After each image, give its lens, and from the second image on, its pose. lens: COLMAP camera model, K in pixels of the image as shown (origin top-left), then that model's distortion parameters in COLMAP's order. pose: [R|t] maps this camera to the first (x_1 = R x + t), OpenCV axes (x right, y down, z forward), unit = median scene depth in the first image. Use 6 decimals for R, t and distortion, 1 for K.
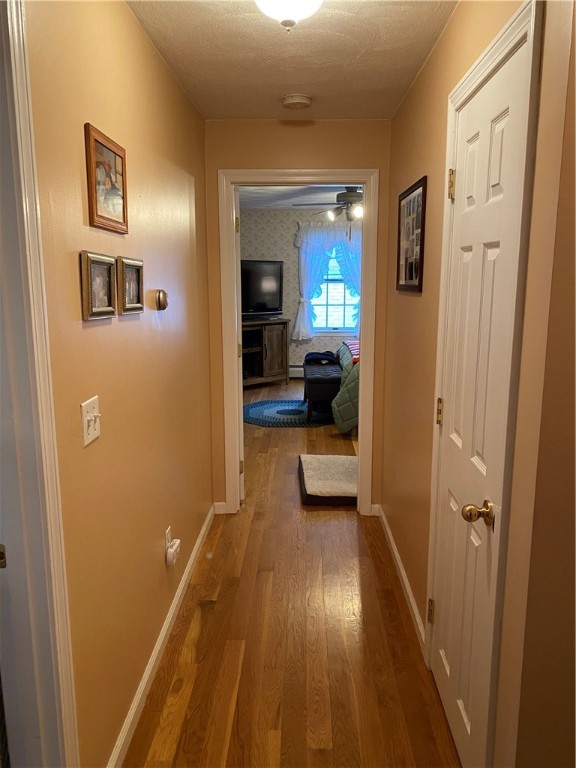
lens RADIAL K [[585.3, 0, 279.2], [0, 585.3, 417.2], [0, 0, 1]] dist [0.051700, -0.057324]
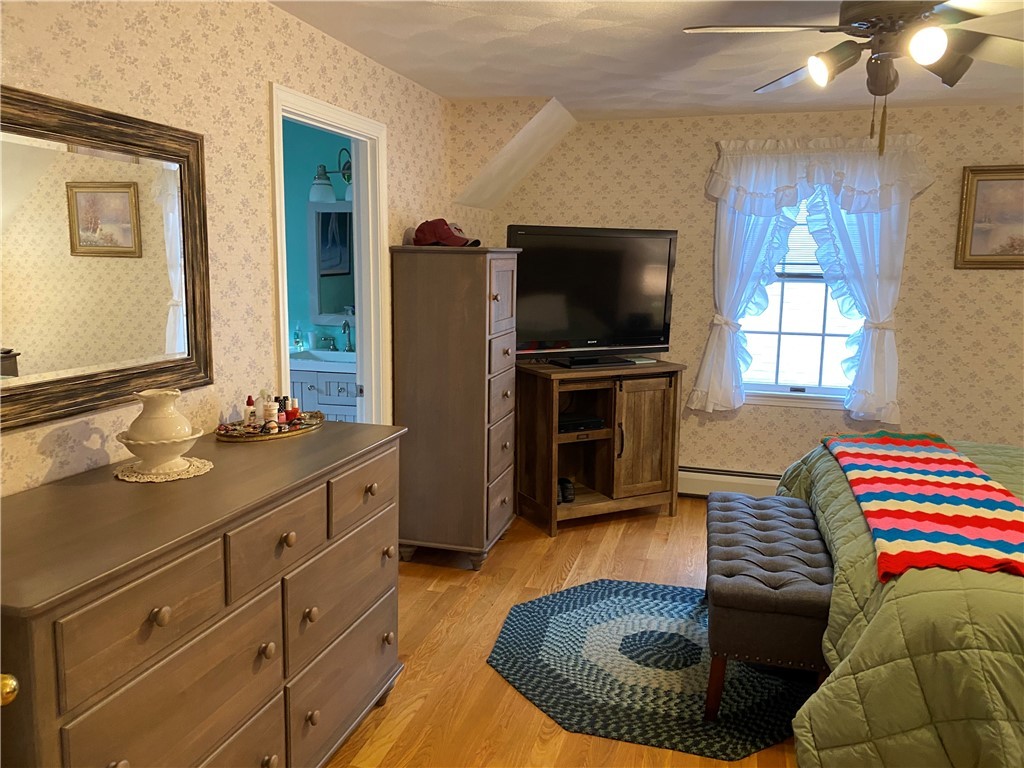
lens RADIAL K [[780.5, 0, 512.3], [0, 780.5, 382.1], [0, 0, 1]] dist [0.051700, -0.057324]
pose [[0.971999, 0.053521, -0.228809, 0.026080], [-0.072122, 0.994668, -0.073713, -0.101870], [0.223644, 0.088151, 0.970677, 0.417245]]
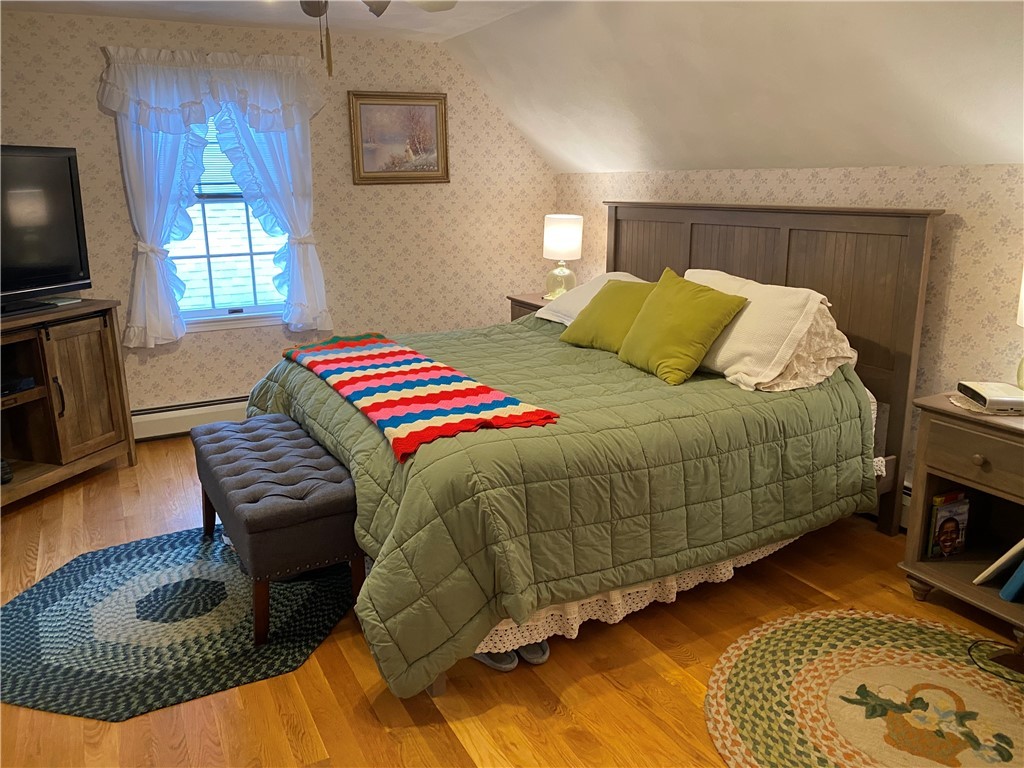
lens RADIAL K [[780.5, 0, 488.5], [0, 780.5, 377.3], [0, 0, 1]] dist [0.051700, -0.057324]
pose [[0.871938, -0.131279, 0.471688, -0.019293], [0.128697, 0.990960, 0.037898, -0.103381], [-0.472399, 0.027660, 0.880951, 0.425947]]
